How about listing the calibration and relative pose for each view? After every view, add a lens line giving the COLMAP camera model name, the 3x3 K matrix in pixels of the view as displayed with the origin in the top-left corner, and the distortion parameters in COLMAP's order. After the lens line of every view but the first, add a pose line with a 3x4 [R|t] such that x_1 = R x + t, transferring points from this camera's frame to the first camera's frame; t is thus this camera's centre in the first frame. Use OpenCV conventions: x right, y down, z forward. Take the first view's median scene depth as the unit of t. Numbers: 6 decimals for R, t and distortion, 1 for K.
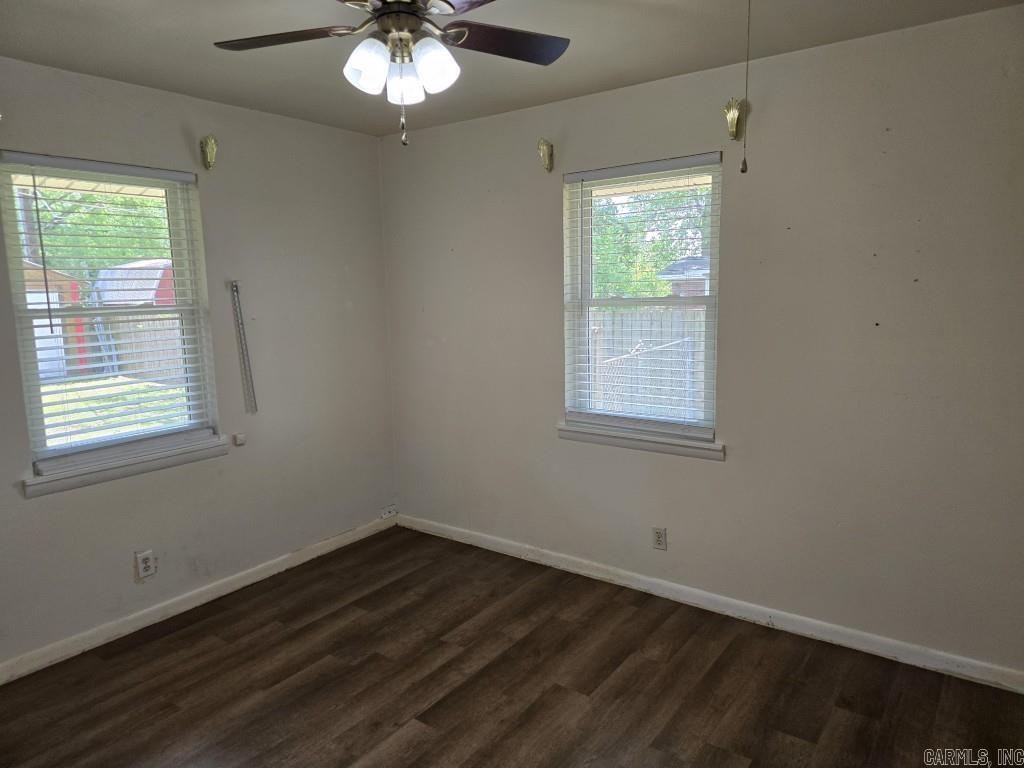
lens RADIAL K [[688.2, 0, 509.2], [0, 688.2, 382.2], [0, 0, 1]] dist [0.077613, -0.073926]
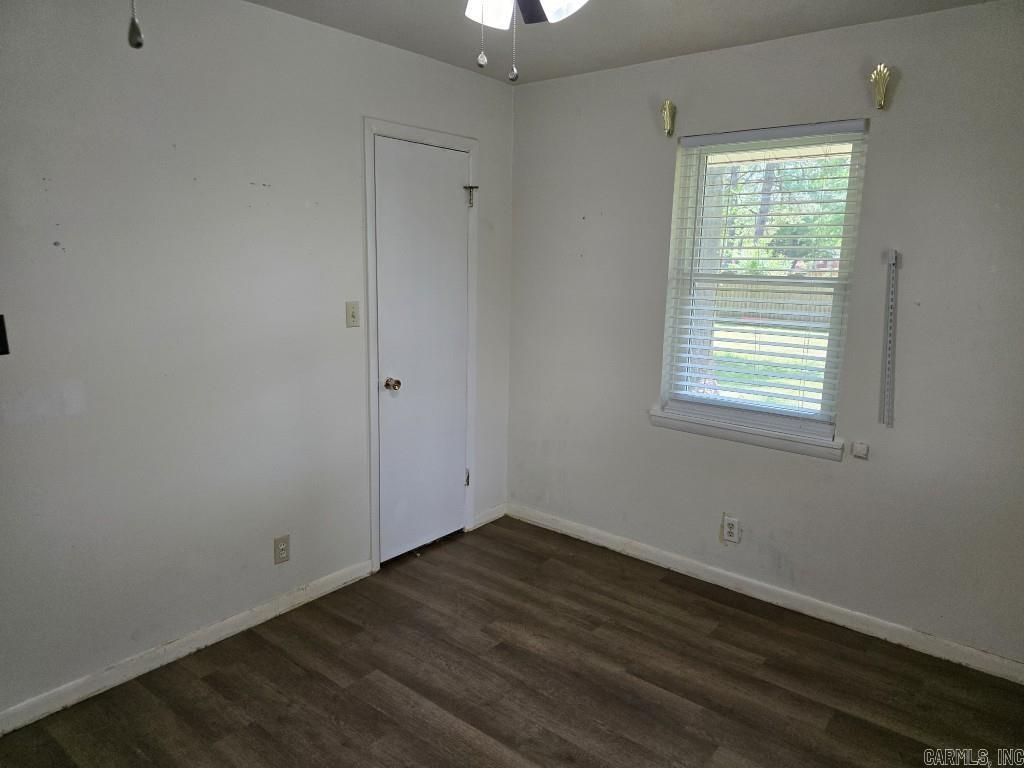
lens RADIAL K [[688.2, 0, 509.2], [0, 688.2, 382.2], [0, 0, 1]] dist [0.077613, -0.073926]
pose [[-0.047996, 0.201525, -0.978307, 0.448915], [-0.159548, 0.965313, 0.206676, -0.106030], [0.986023, 0.166006, -0.014178, 0.666880]]
